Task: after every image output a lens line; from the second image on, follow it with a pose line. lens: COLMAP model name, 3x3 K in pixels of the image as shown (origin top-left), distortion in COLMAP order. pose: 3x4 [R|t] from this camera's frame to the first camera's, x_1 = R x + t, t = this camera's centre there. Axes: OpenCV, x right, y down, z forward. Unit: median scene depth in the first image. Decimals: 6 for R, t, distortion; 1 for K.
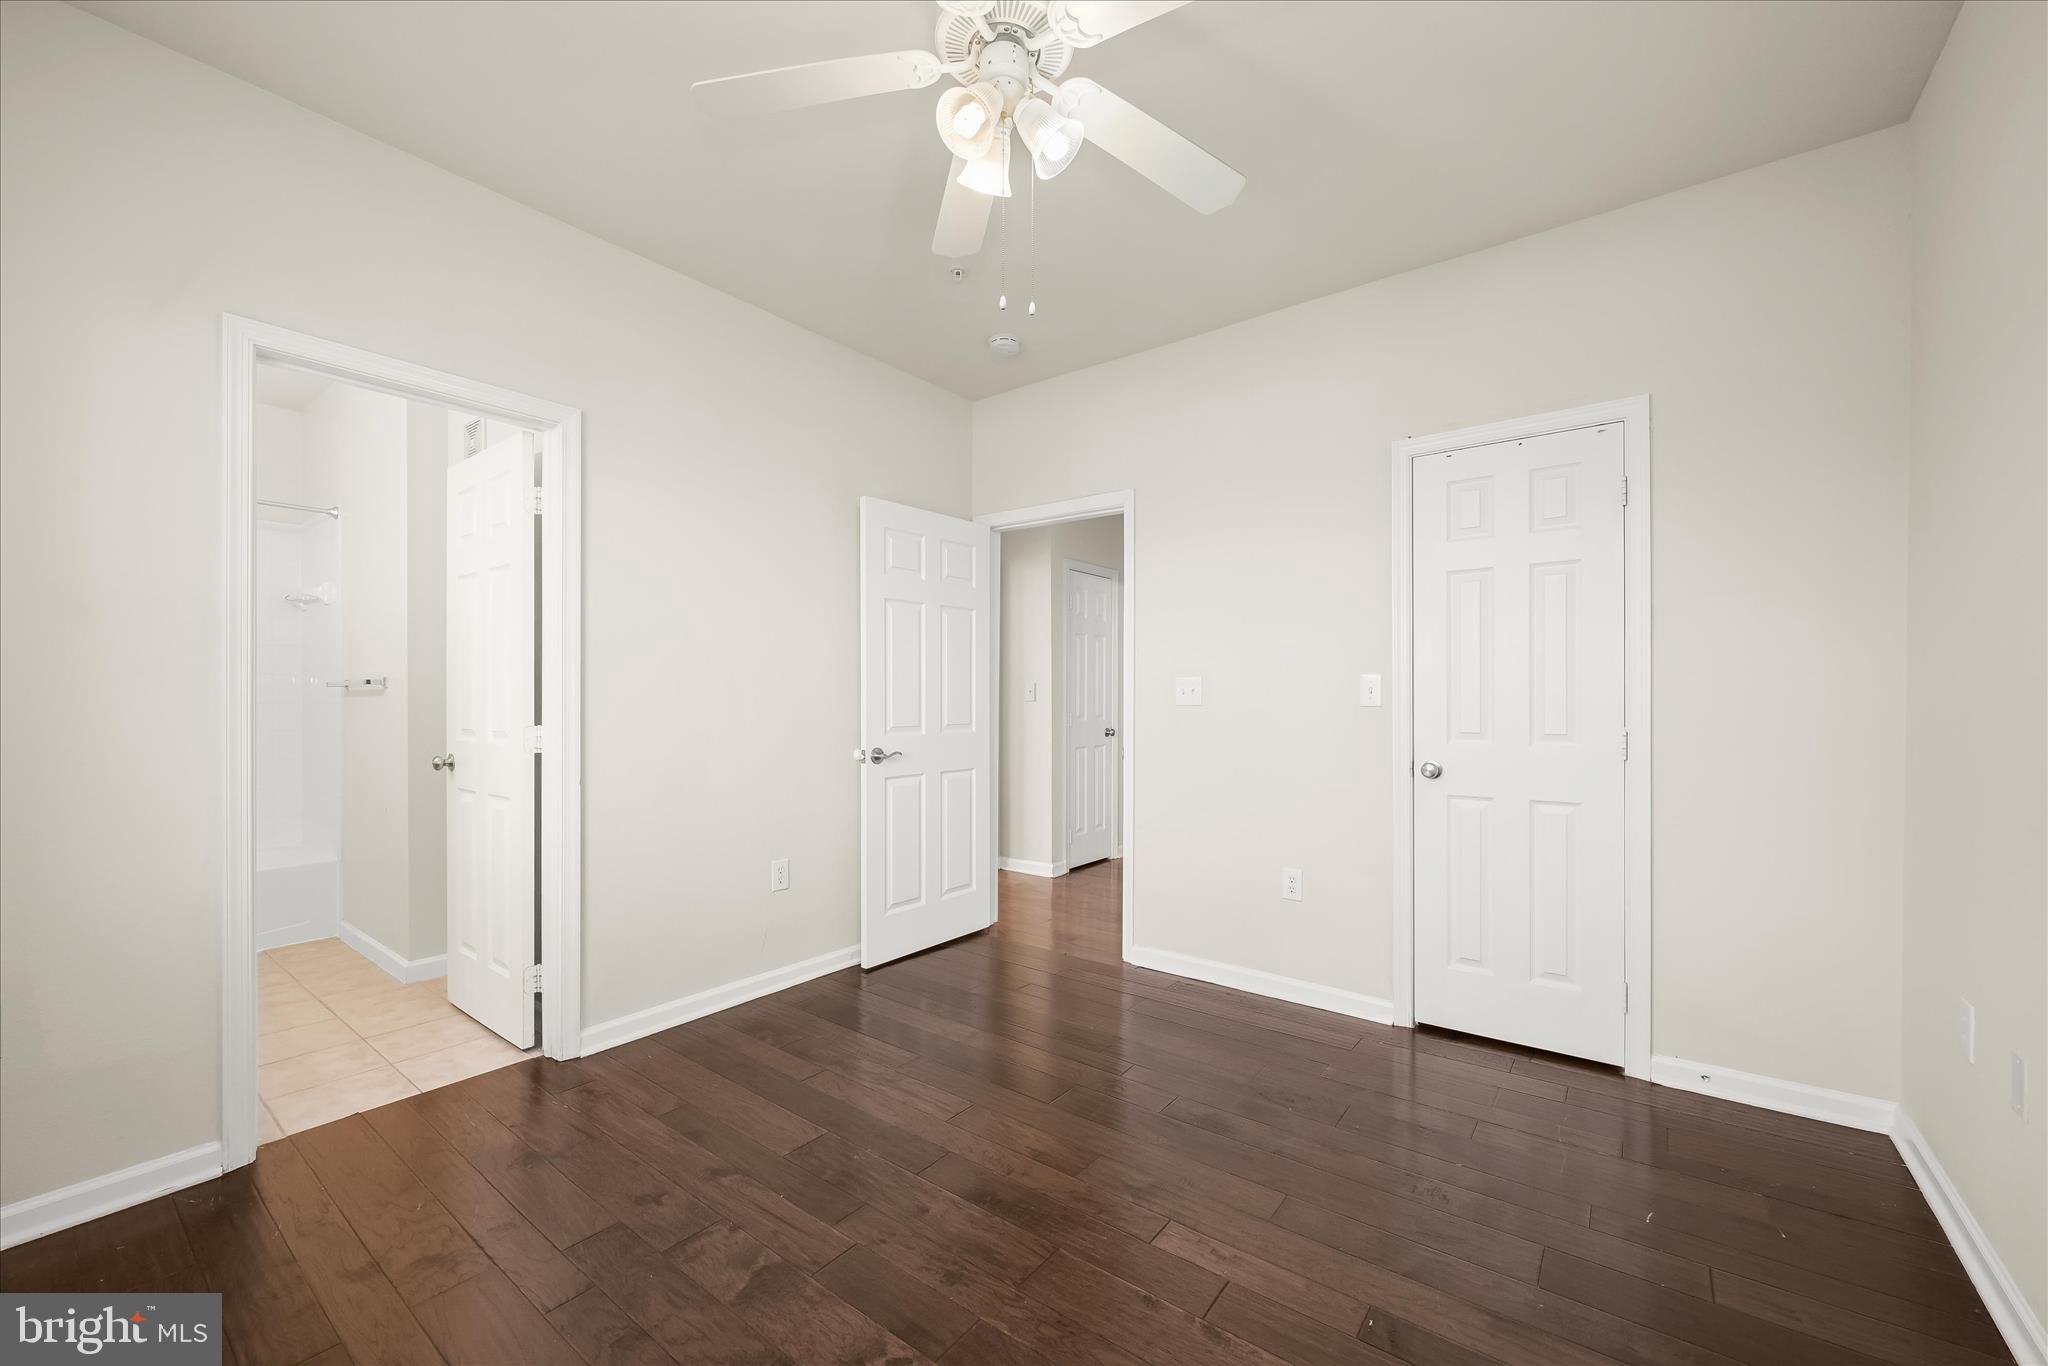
lens RADIAL K [[787.5, 0, 1015.7], [0, 787.5, 693.9], [0, 0, 1]] dist [-0.018857, -0.000053]
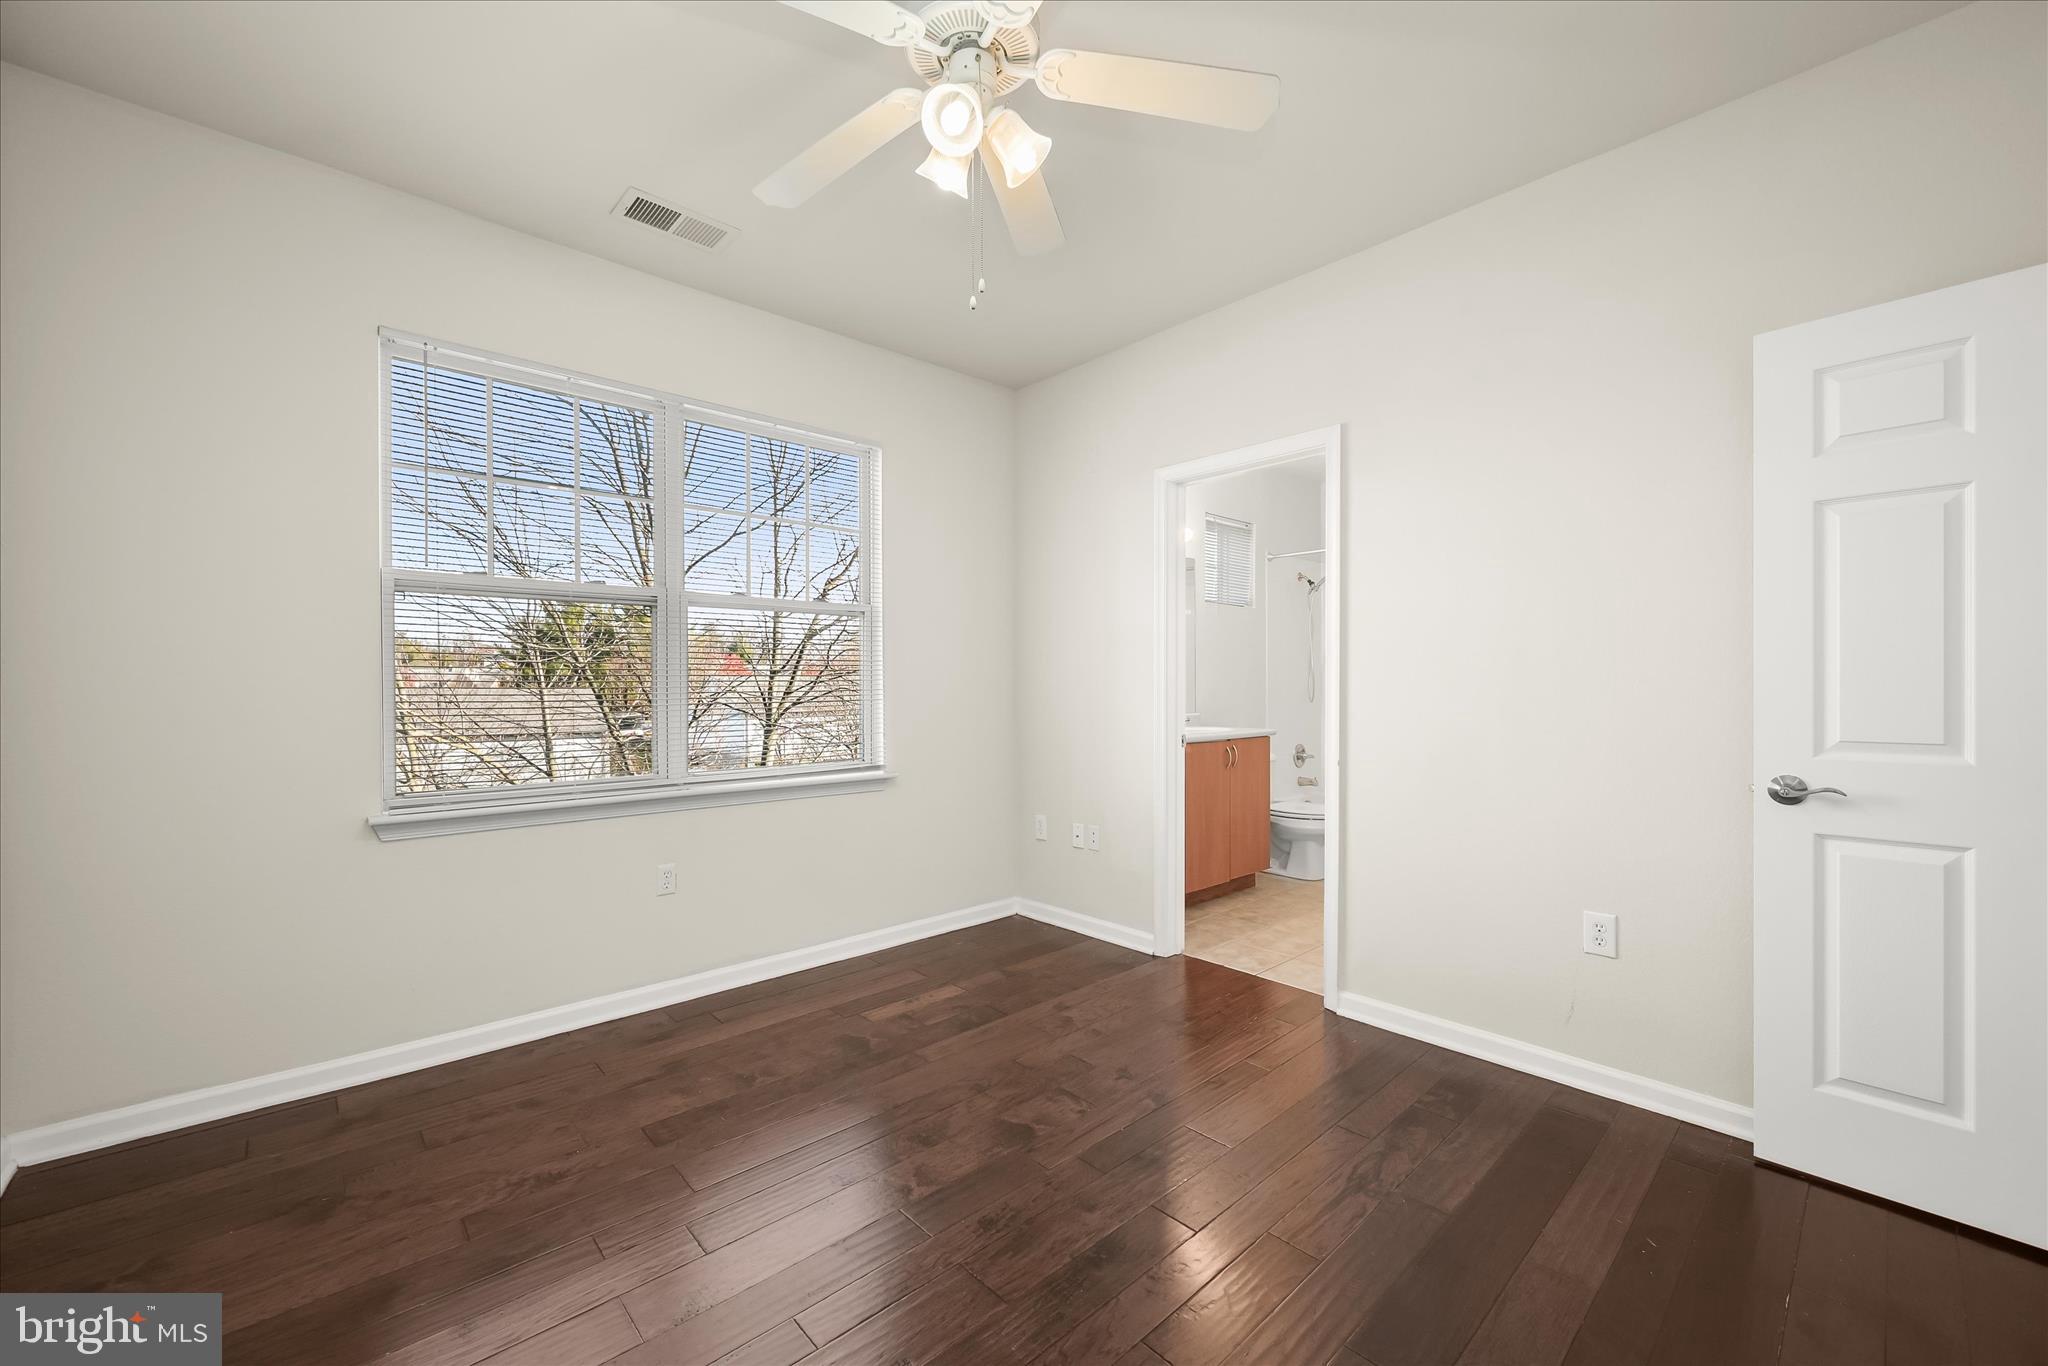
lens RADIAL K [[842.6, 0, 1083.7], [0, 842.6, 683.2], [0, 0, 1]] dist [-0.002684, -0.000310]
pose [[-0.139881, -0.002370, -0.990166, 0.902360], [0.004761, 0.999984, -0.003066, 0.005415], [0.990157, -0.005143, -0.139867, 1.109656]]
